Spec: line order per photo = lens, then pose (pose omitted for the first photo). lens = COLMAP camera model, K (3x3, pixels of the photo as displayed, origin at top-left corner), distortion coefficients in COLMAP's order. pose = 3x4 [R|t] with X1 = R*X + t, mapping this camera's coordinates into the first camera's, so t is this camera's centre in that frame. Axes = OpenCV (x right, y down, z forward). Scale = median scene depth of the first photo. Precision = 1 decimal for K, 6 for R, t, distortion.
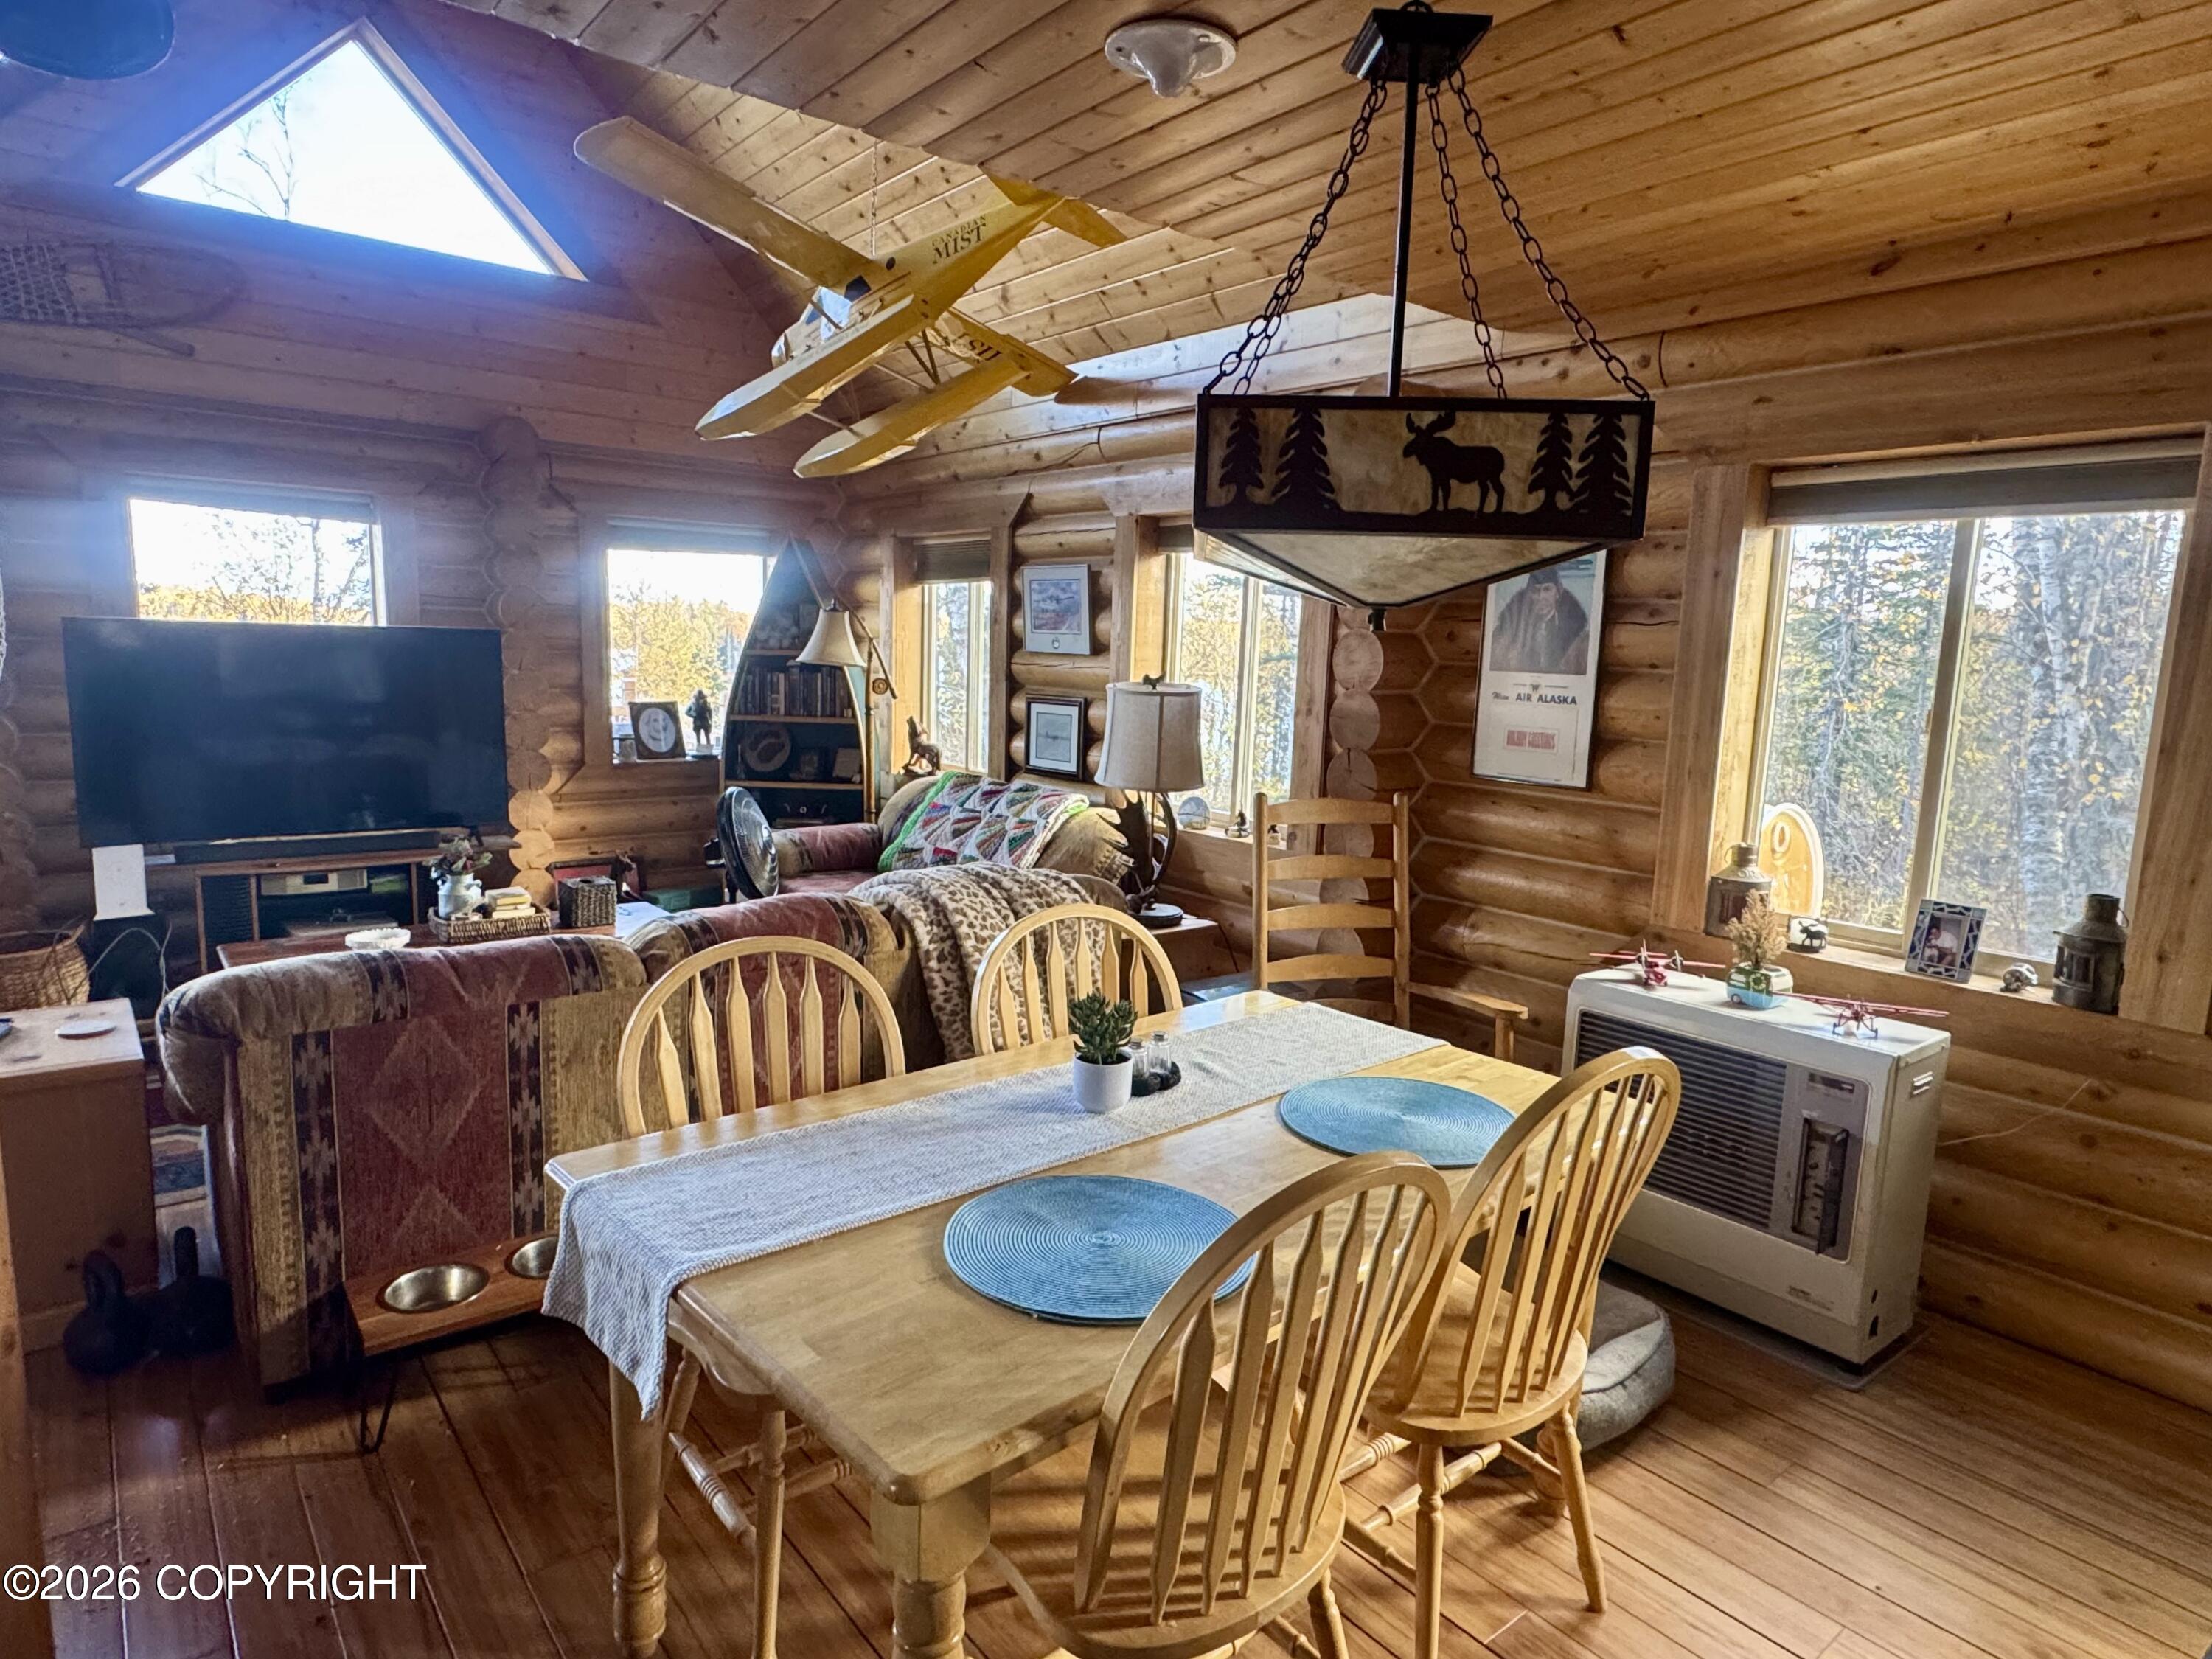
lens RADIAL K [[1280.3, 0, 1103.3], [0, 1280.3, 832.2], [0, 0, 1]] dist [-0.001206, 0.001762]
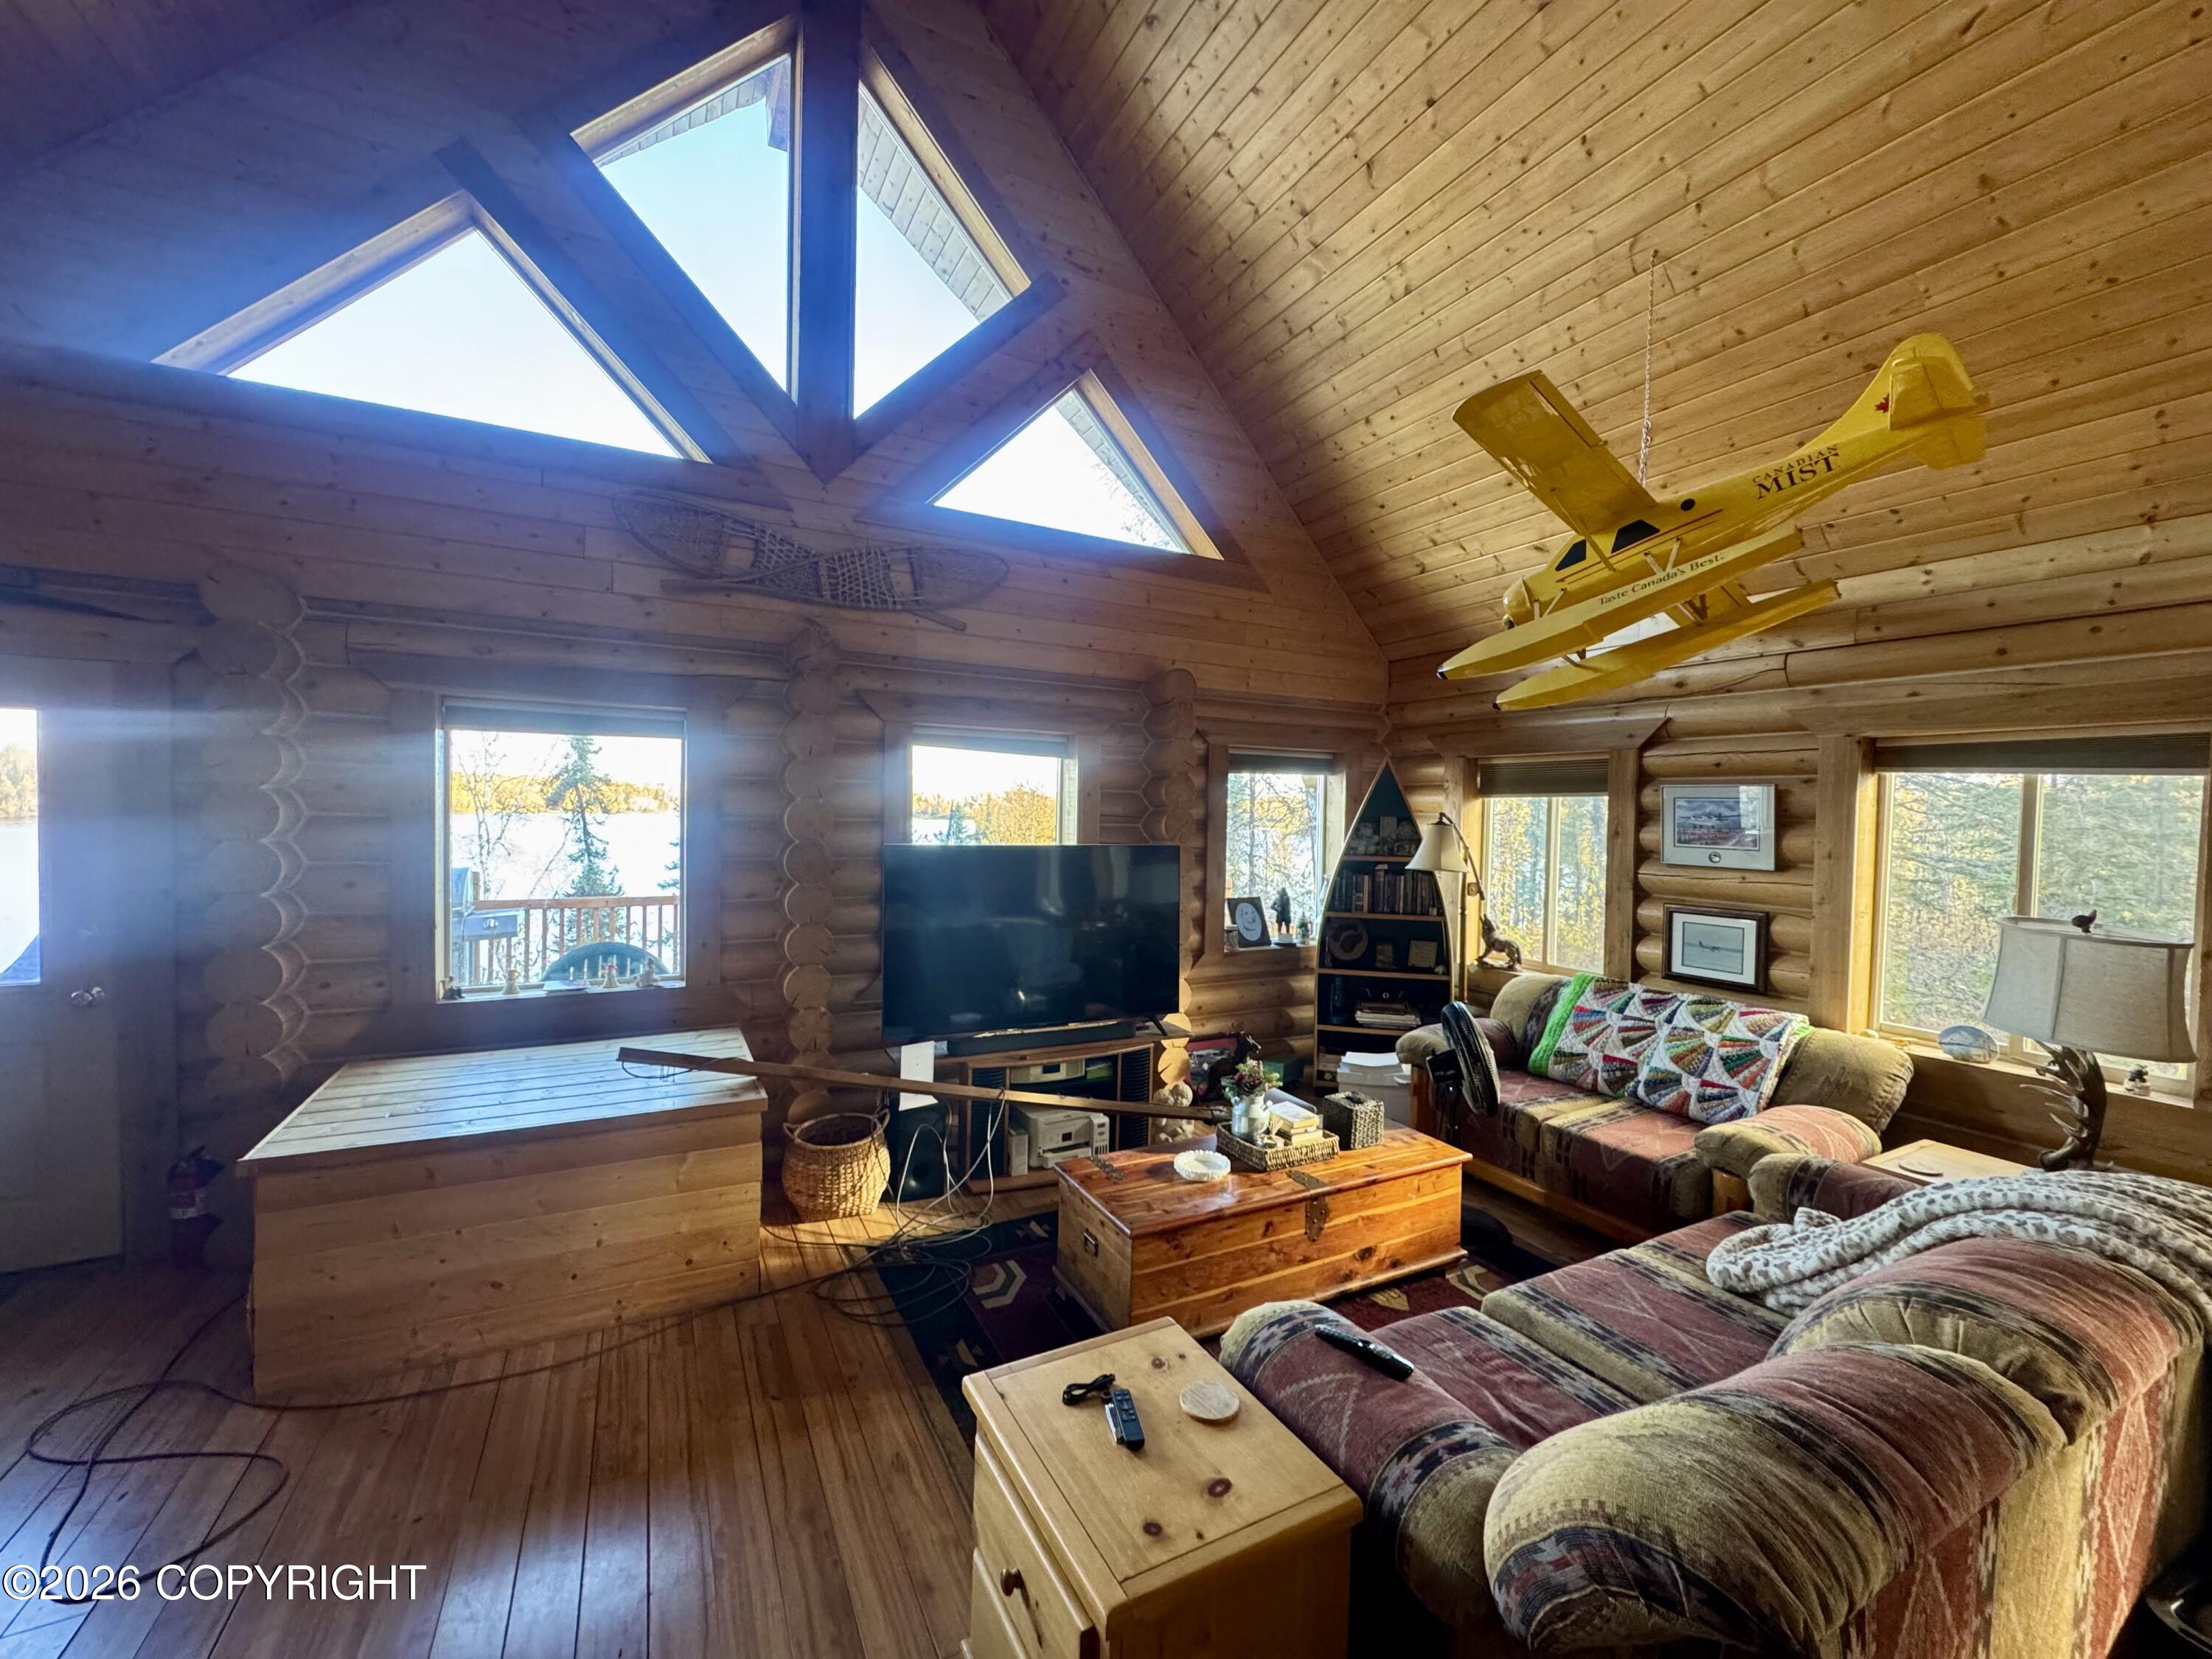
lens RADIAL K [[887.0, 0, 1108.7], [0, 887.0, 831.3], [0, 0, 1]] dist [0.000857, 0.000156]
pose [[0.981693, -0.006575, -0.190359, -0.371387], [-0.017694, 0.991934, -0.125511, -0.067178], [0.189648, 0.126581, 0.973658, 0.194342]]
